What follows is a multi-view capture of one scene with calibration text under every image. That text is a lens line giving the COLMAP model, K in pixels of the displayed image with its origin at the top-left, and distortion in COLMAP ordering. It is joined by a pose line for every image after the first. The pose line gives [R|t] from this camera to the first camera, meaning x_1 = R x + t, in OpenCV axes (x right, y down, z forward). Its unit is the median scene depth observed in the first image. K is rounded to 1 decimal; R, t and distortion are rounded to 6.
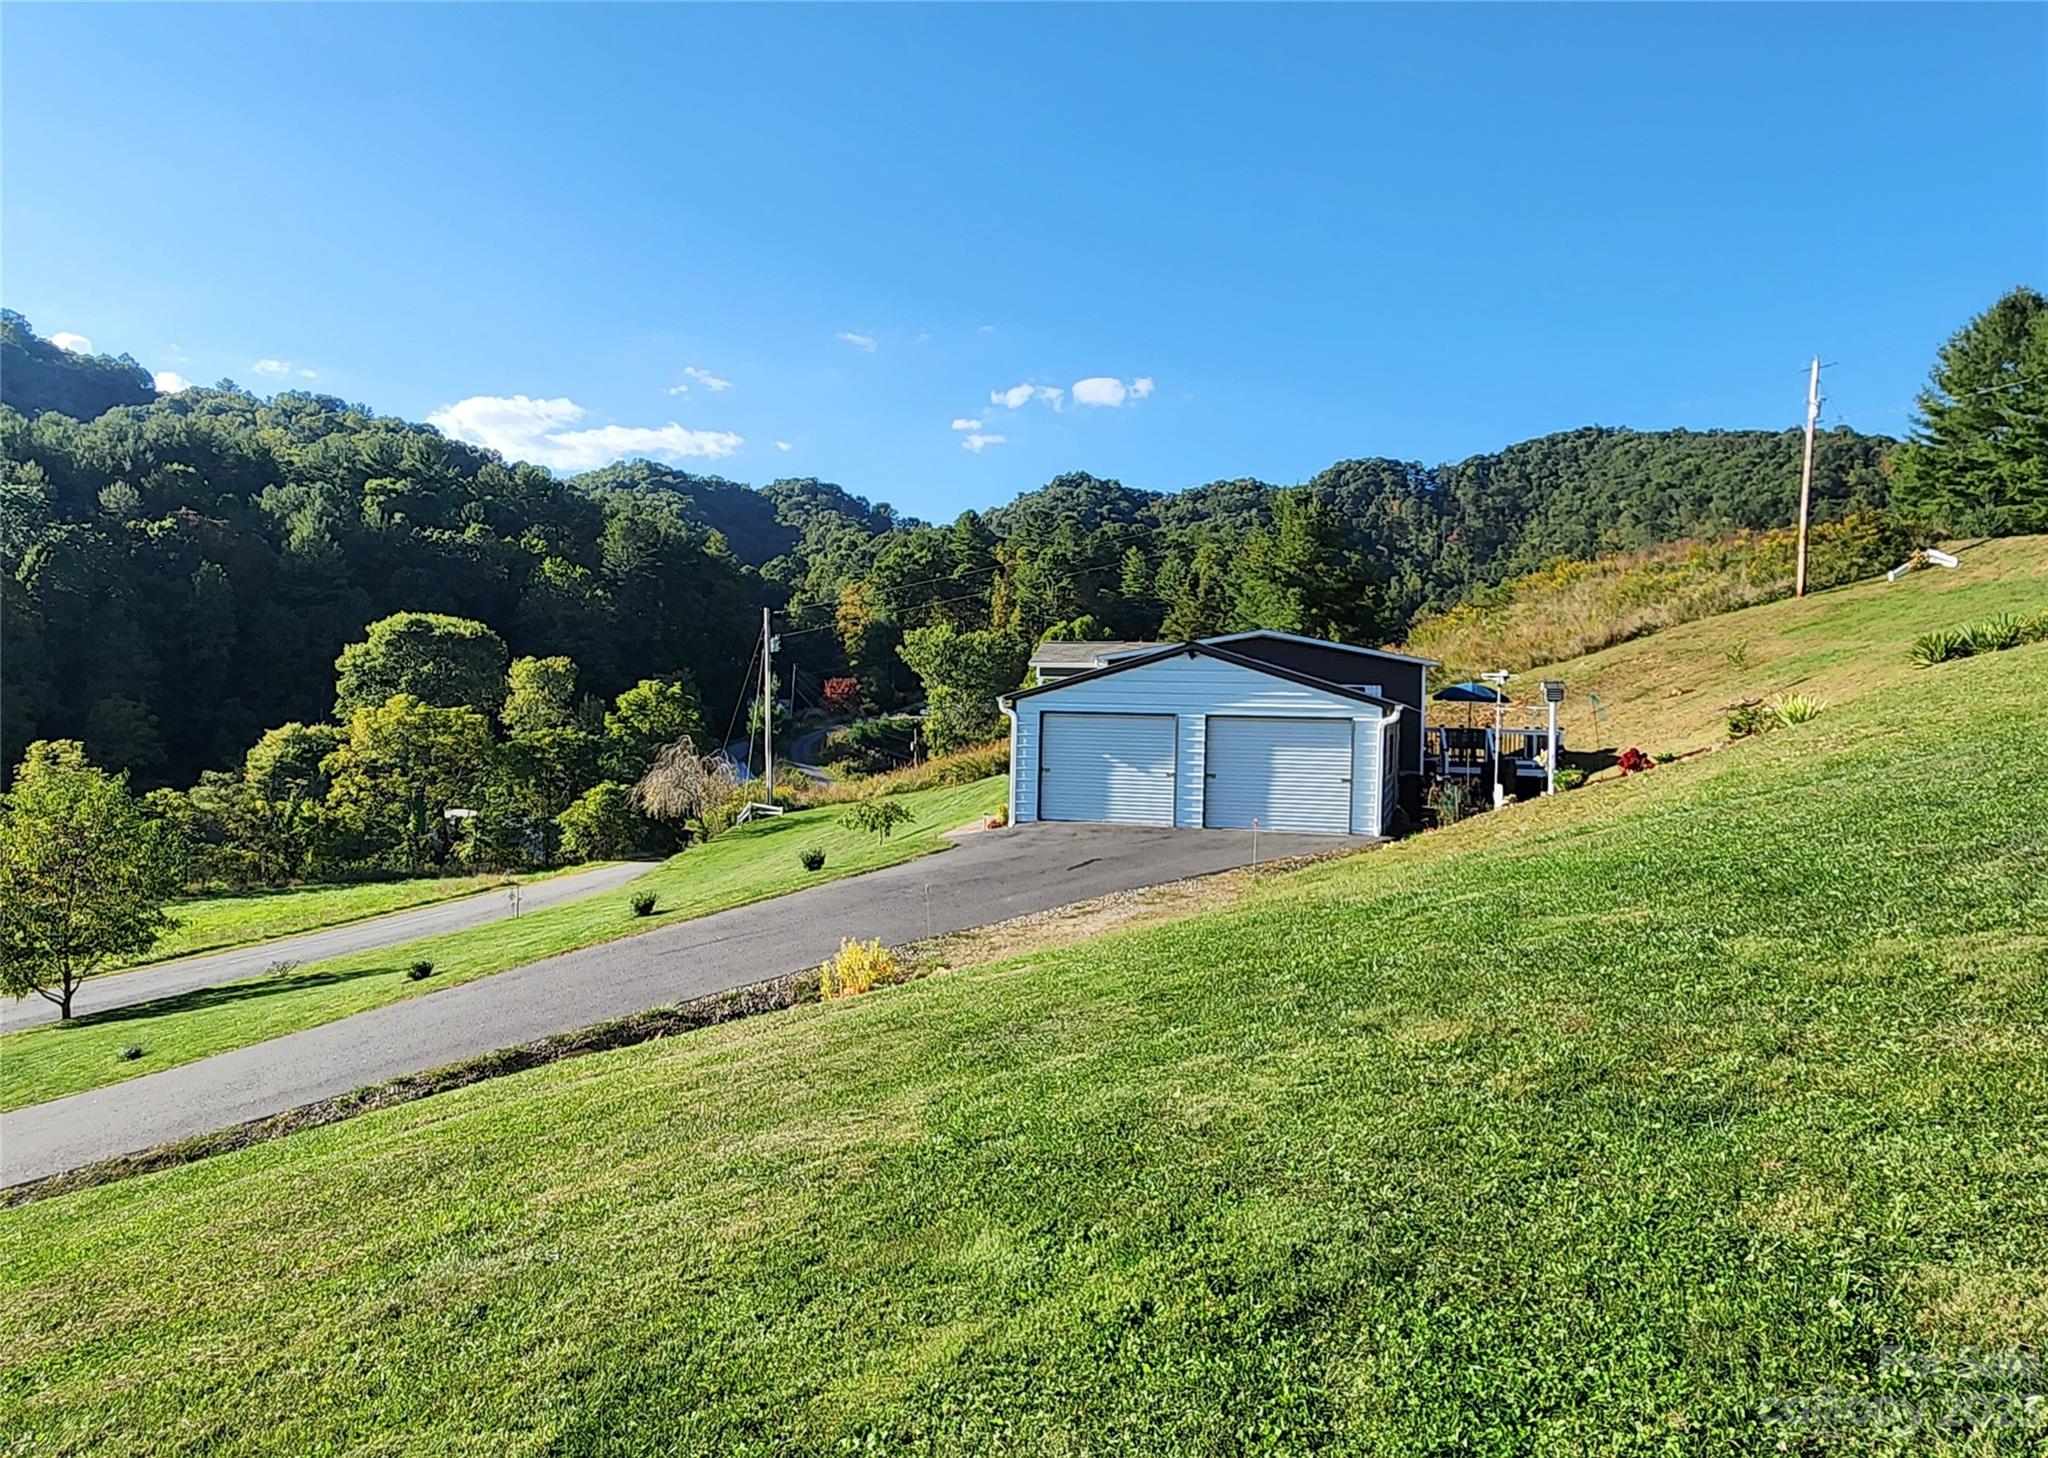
lens RADIAL K [[1355.0, 0, 1024.0], [0, 1355.0, 729.0], [0, 0, 1]] dist [-0.006658, -0.003610]
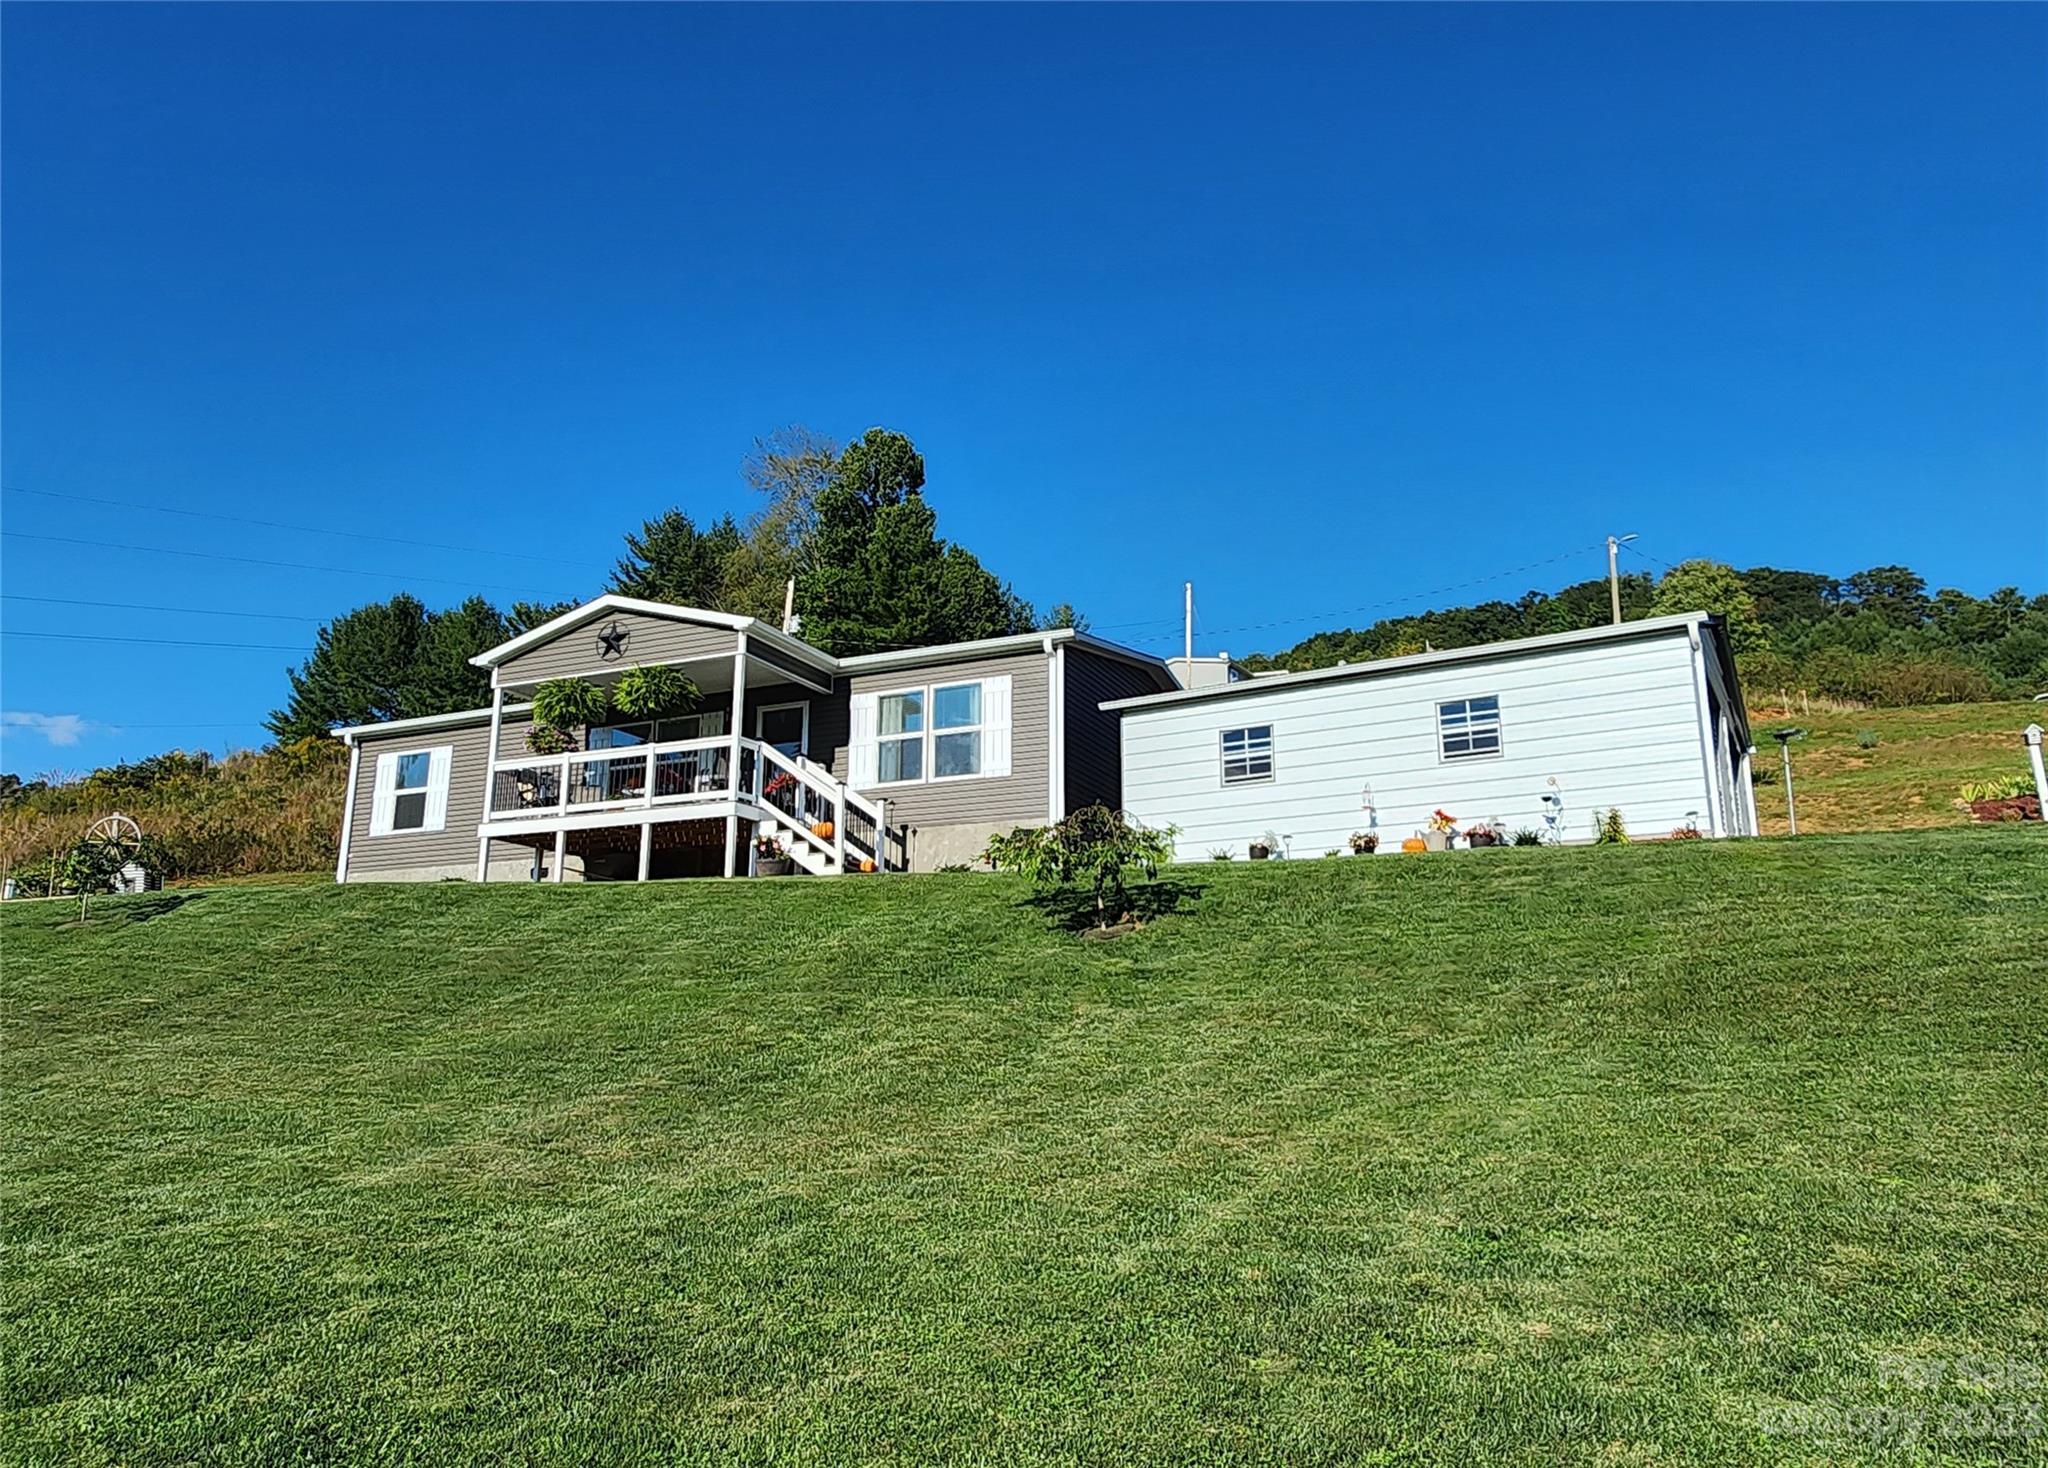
lens RADIAL K [[1355.0, 0, 1024.0], [0, 1355.0, 734.0], [0, 0, 1]] dist [-0.006658, -0.003610]
pose [[0.239427, 0.217755, 0.946181, -0.051203], [0.015967, 0.973510, -0.228085, 0.012604], [-0.970783, 0.069717, 0.229608, 0.094812]]
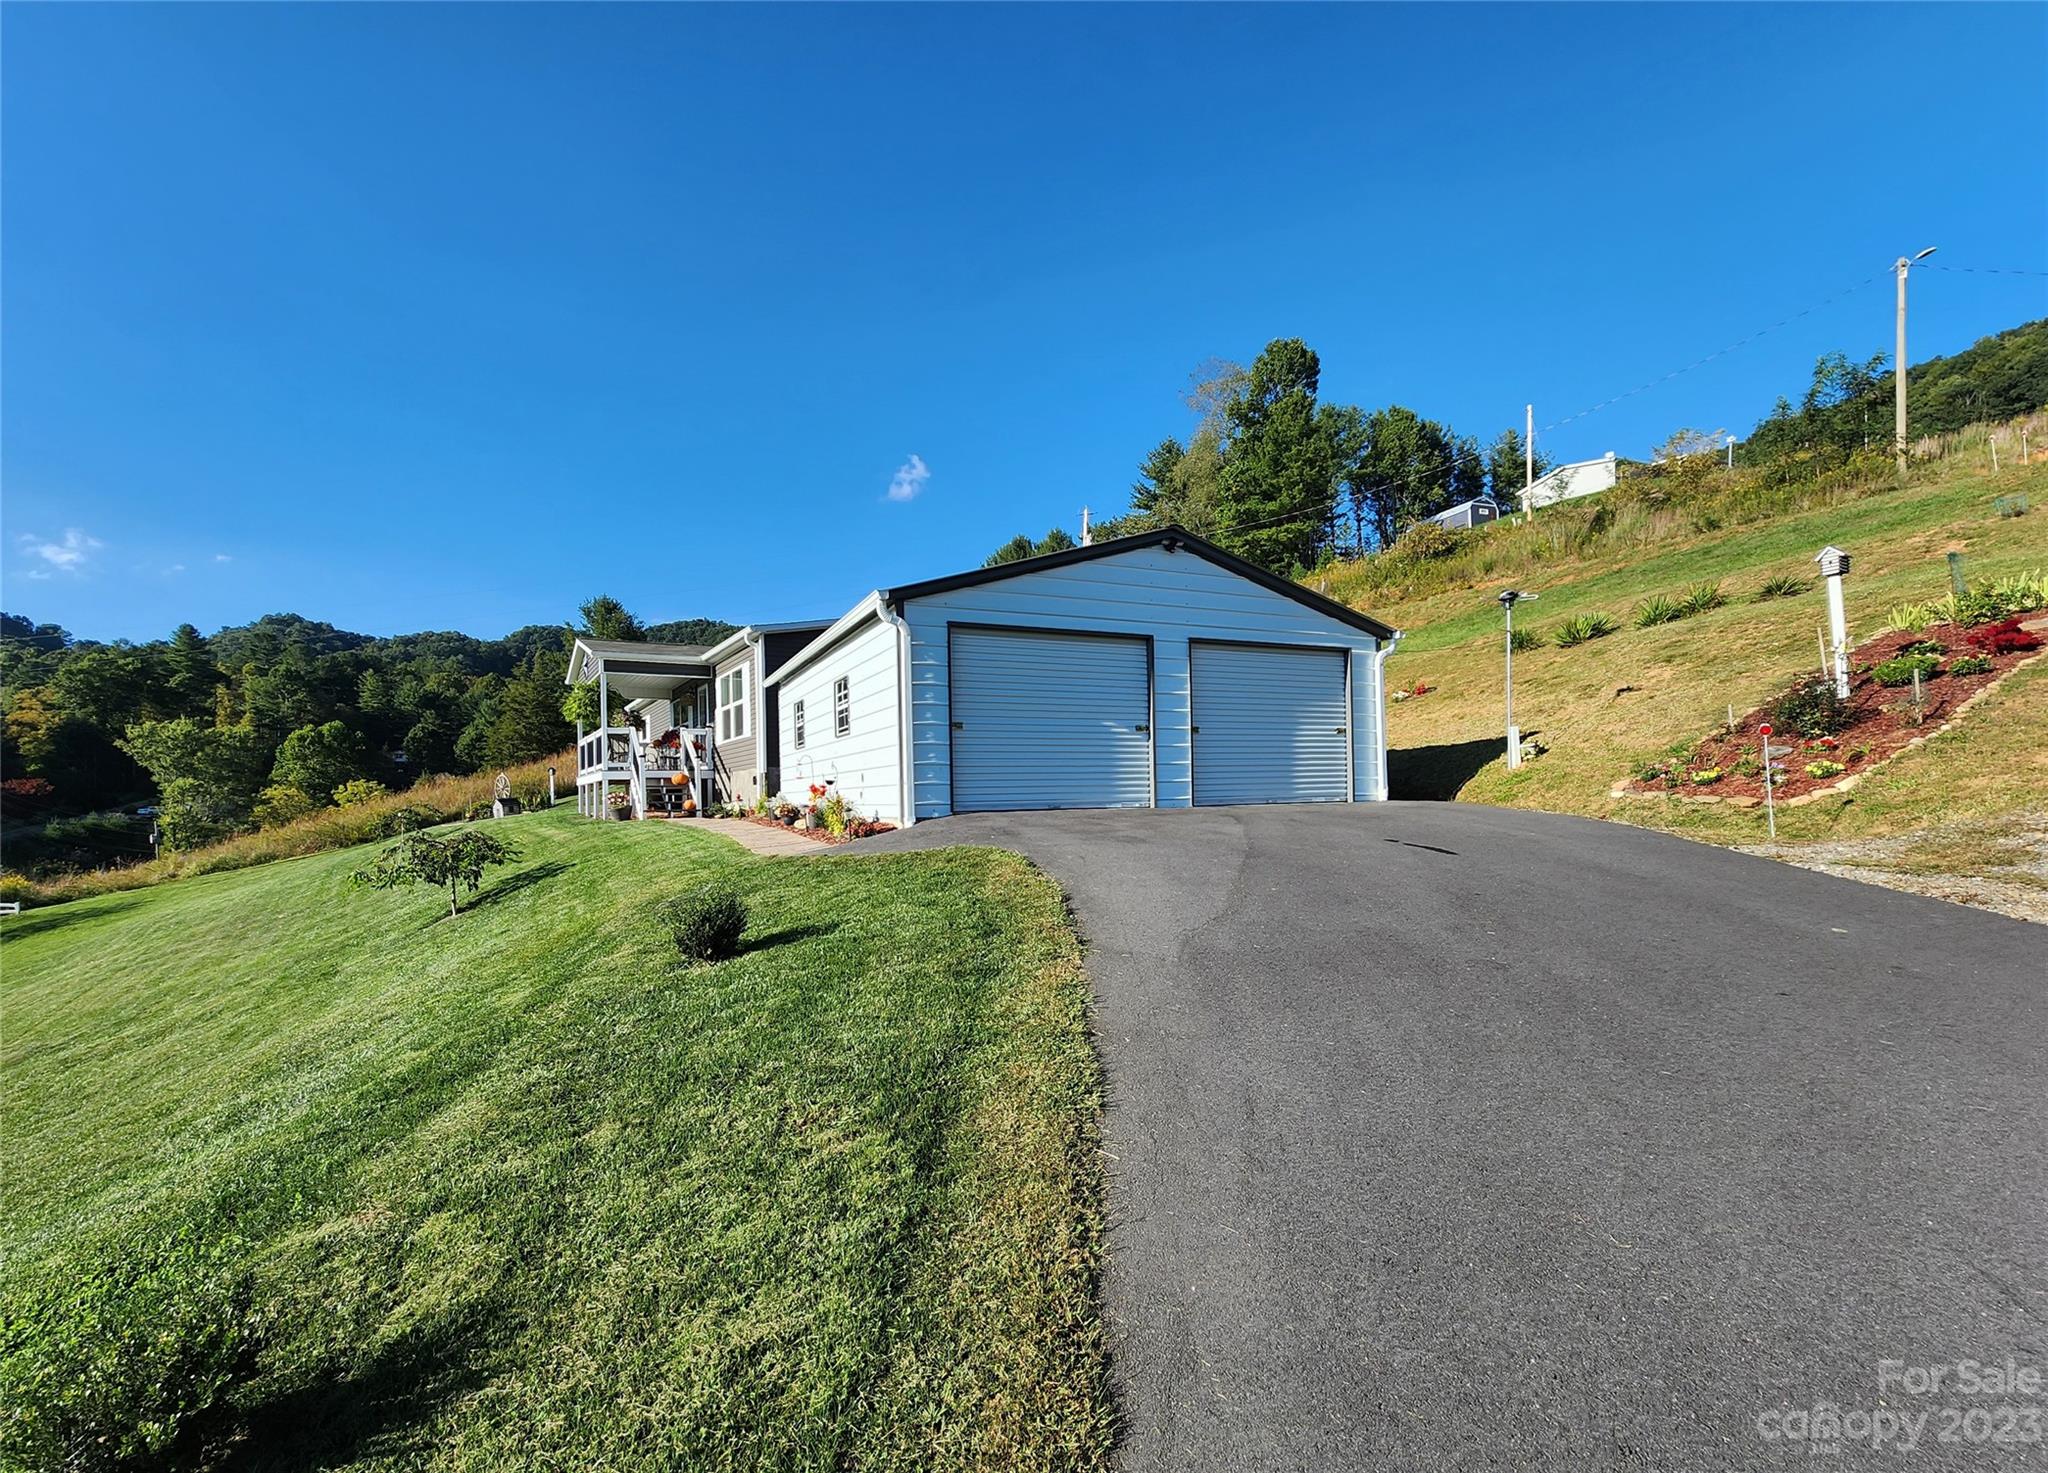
lens RADIAL K [[873.7, 0, 995.1], [0, 873.7, 788.3], [0, 0, 1]] dist [-0.000909, -0.000076]
pose [[0.750982, -0.028548, 0.659706, -0.017999], [0.046696, 0.998860, -0.009932, 0.005023], [-0.658670, 0.038264, 0.751458, 0.058466]]
